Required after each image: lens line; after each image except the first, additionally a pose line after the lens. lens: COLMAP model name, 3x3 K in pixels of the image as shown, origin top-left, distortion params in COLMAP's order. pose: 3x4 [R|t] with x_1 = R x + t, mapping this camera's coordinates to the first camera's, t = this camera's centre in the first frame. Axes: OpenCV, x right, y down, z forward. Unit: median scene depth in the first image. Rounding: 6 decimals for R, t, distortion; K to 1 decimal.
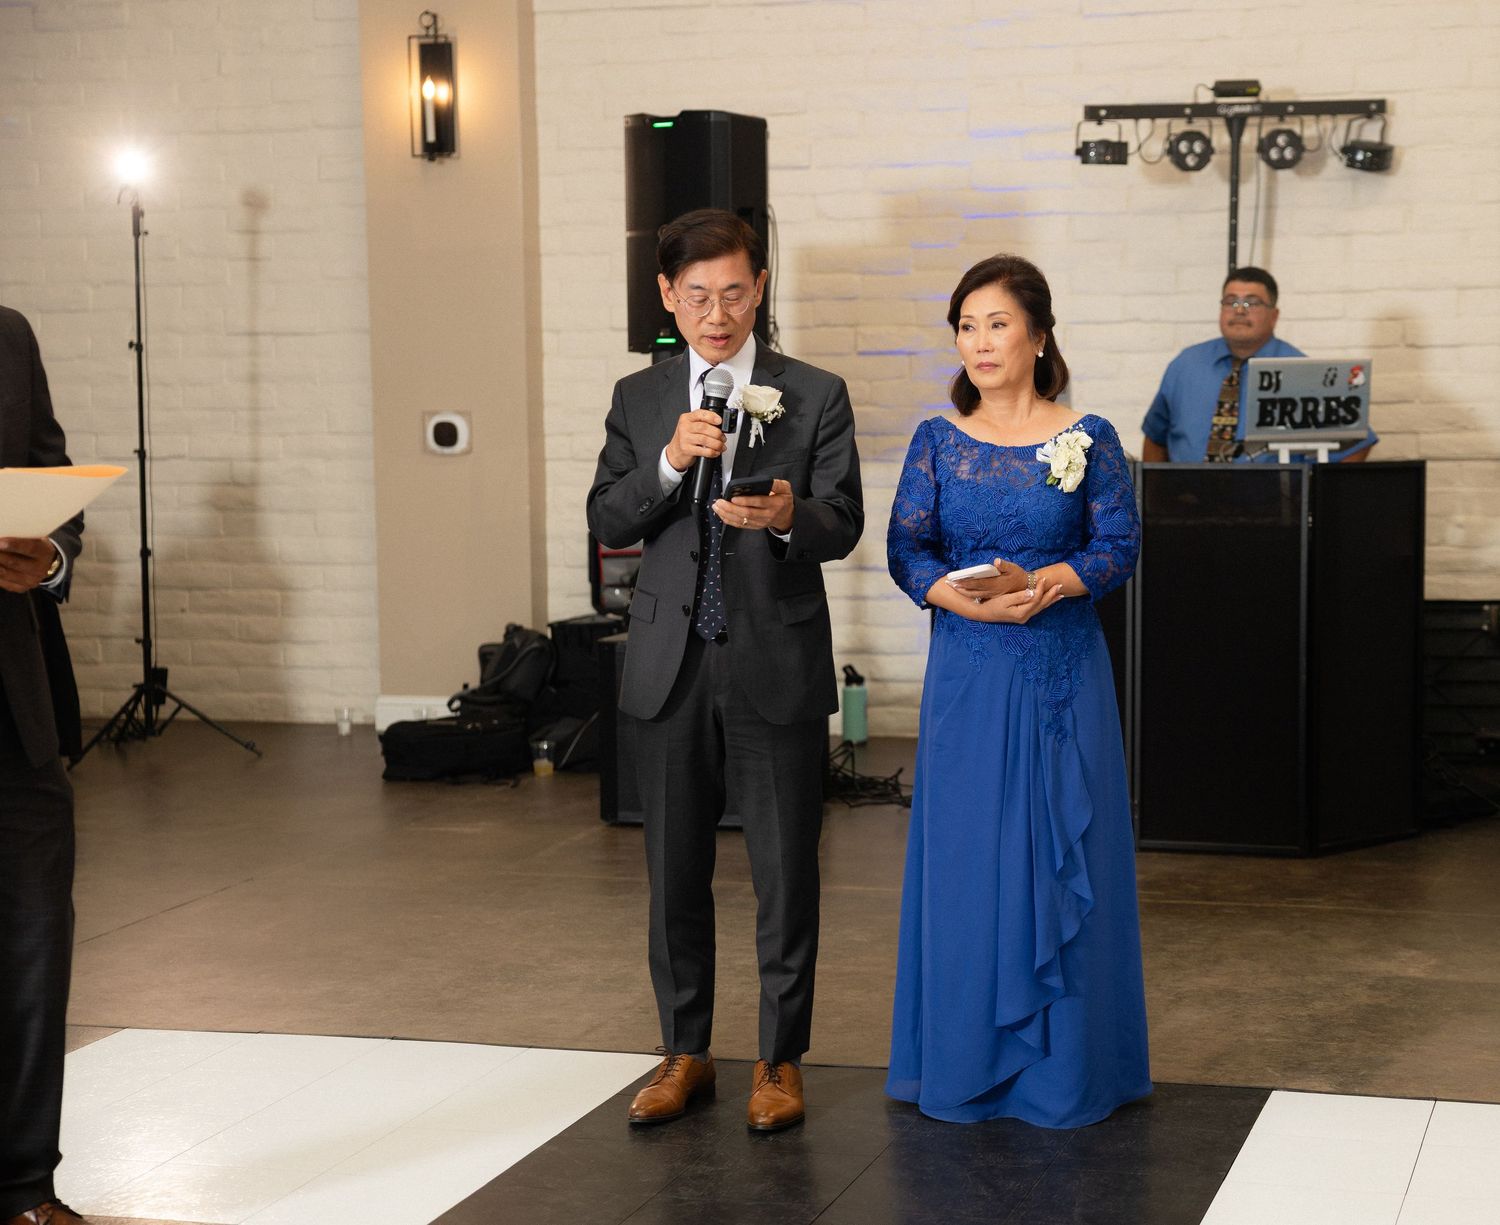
lens RADIAL K [[2858.7, 0, 896.9], [0, 2858.7, 617.7], [0, 0, 1]] dist [0.143329, 0.000000]
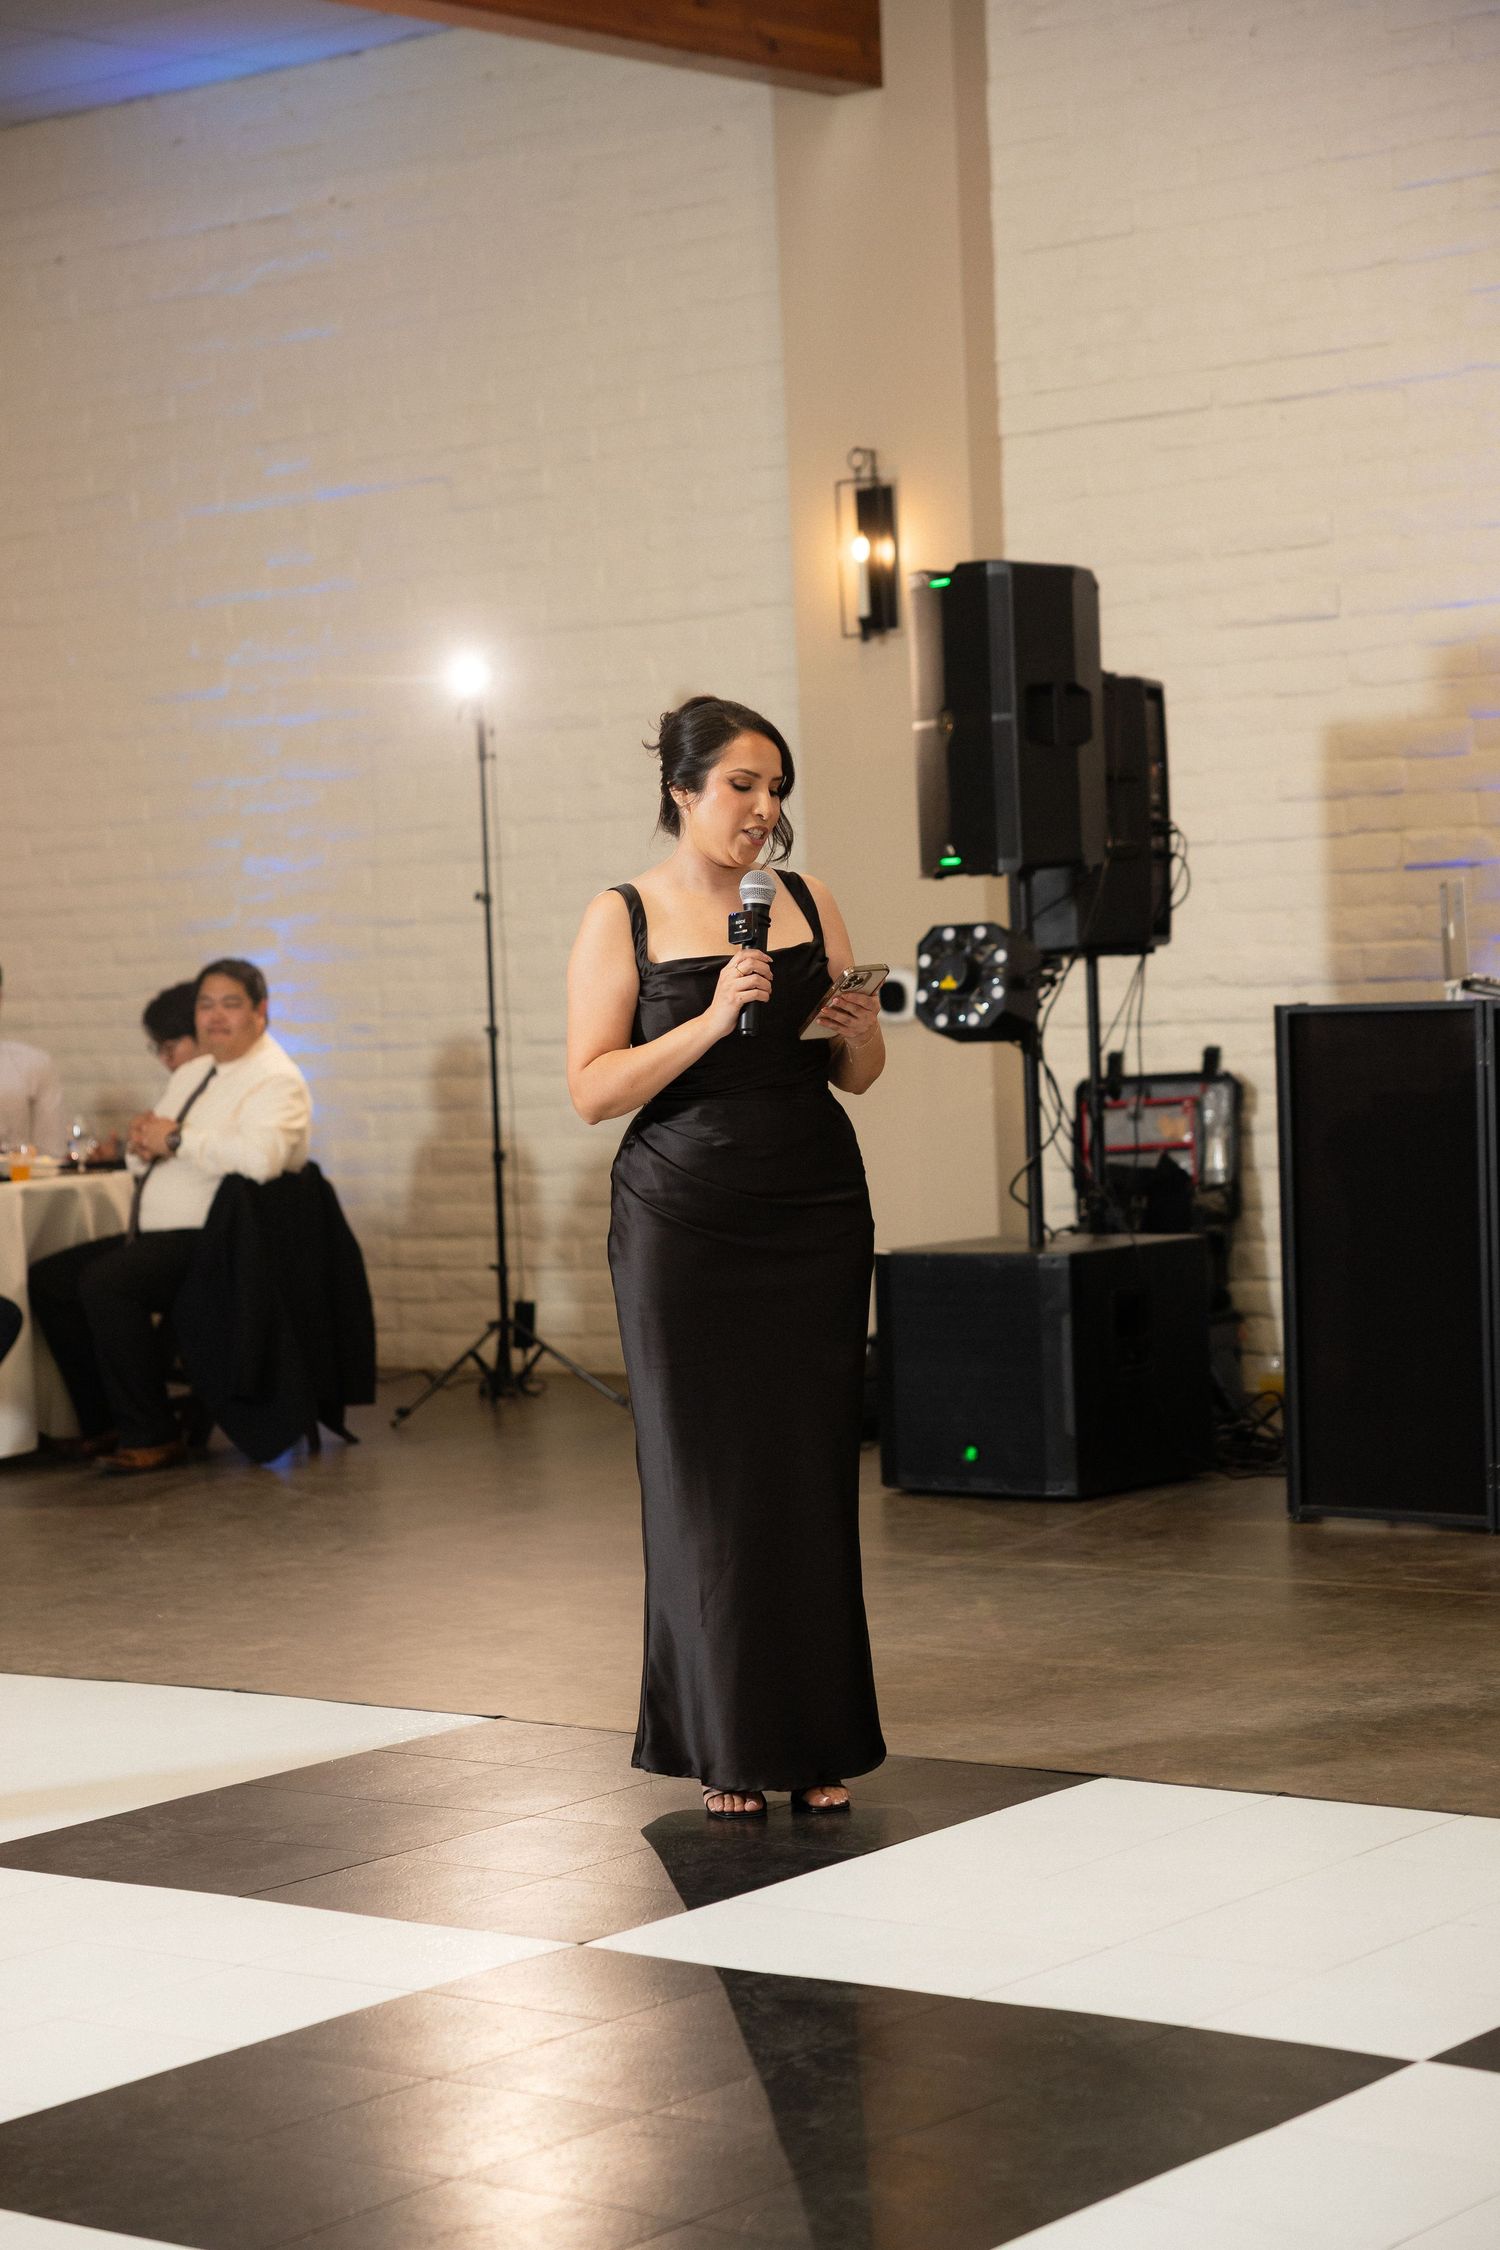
lens RADIAL K [[4331.0, 0, 742.7], [0, 4331.0, 1159.1], [0, 0, 1]] dist [0.181362, 0.000000]
pose [[0.921584, -0.012102, -0.387991, 0.272298], [-0.000756, 0.999456, -0.032969, 0.018411], [0.388179, 0.030677, 0.921073, -0.077375]]
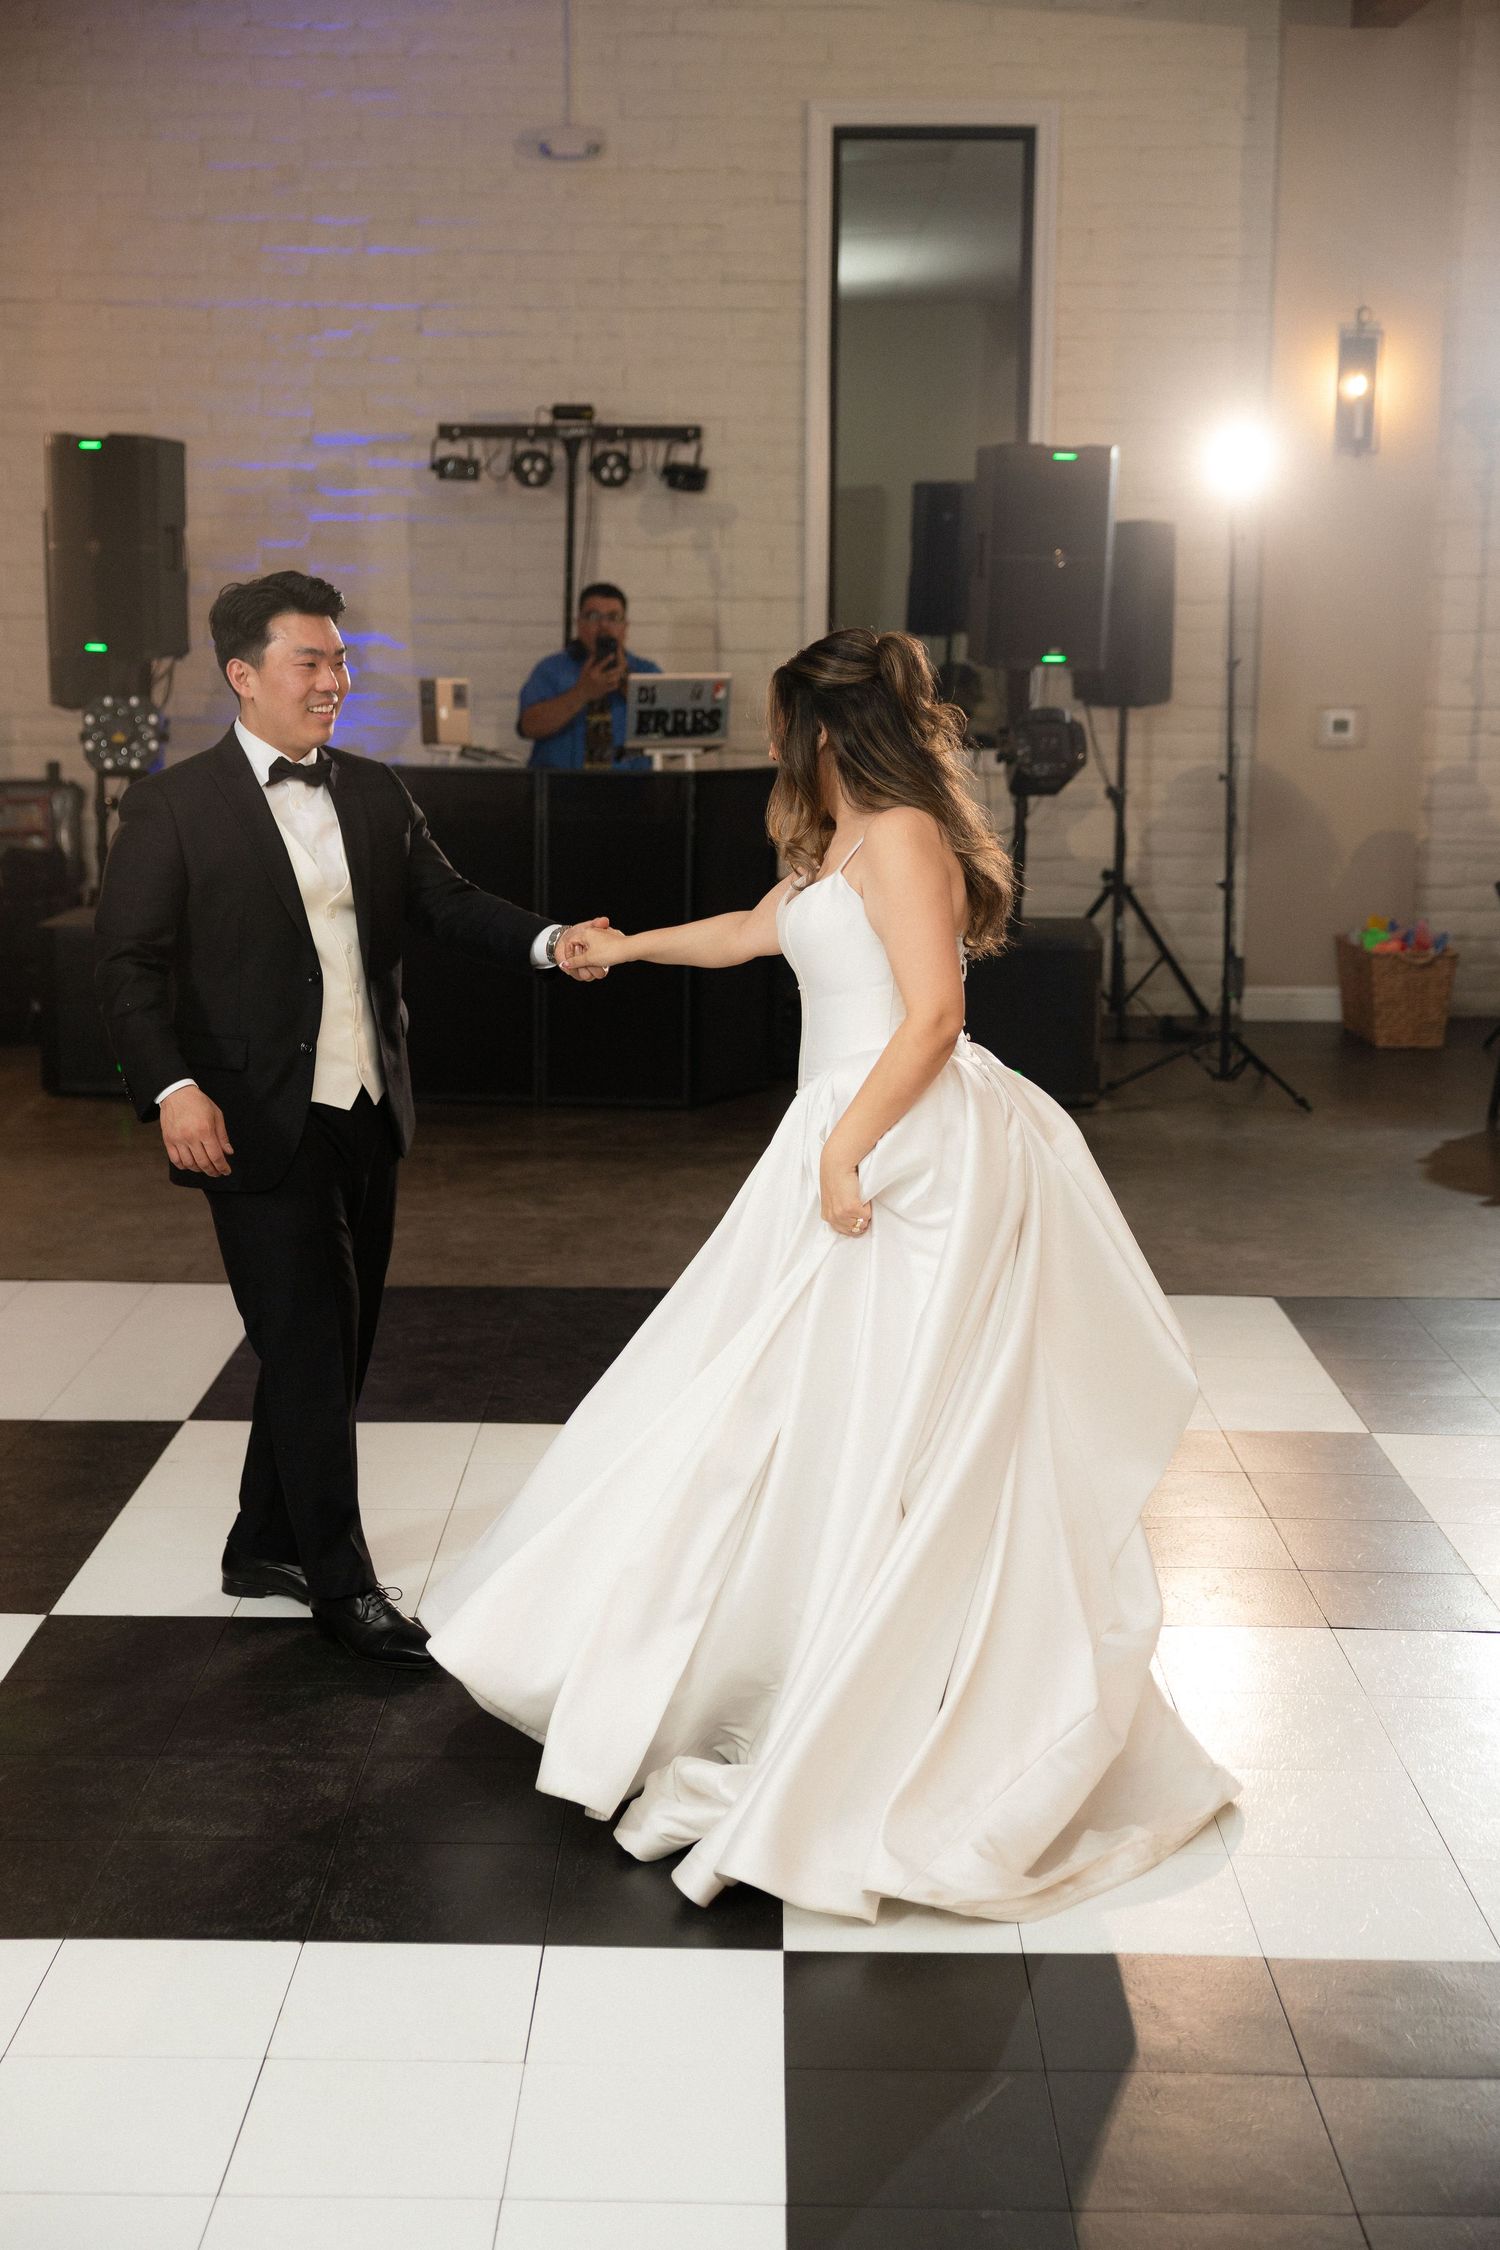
lens RADIAL K [[3044.9, 0, 725.7], [0, 3044.9, 1138.5], [0, 0, 1]] dist [0.086608, 0.000000]
pose [[0.967159, -0.027333, 0.252698, -0.126058], [0.003496, 0.995537, 0.094304, -0.017304], [-0.254148, -0.090323, 0.962939, -0.163399]]
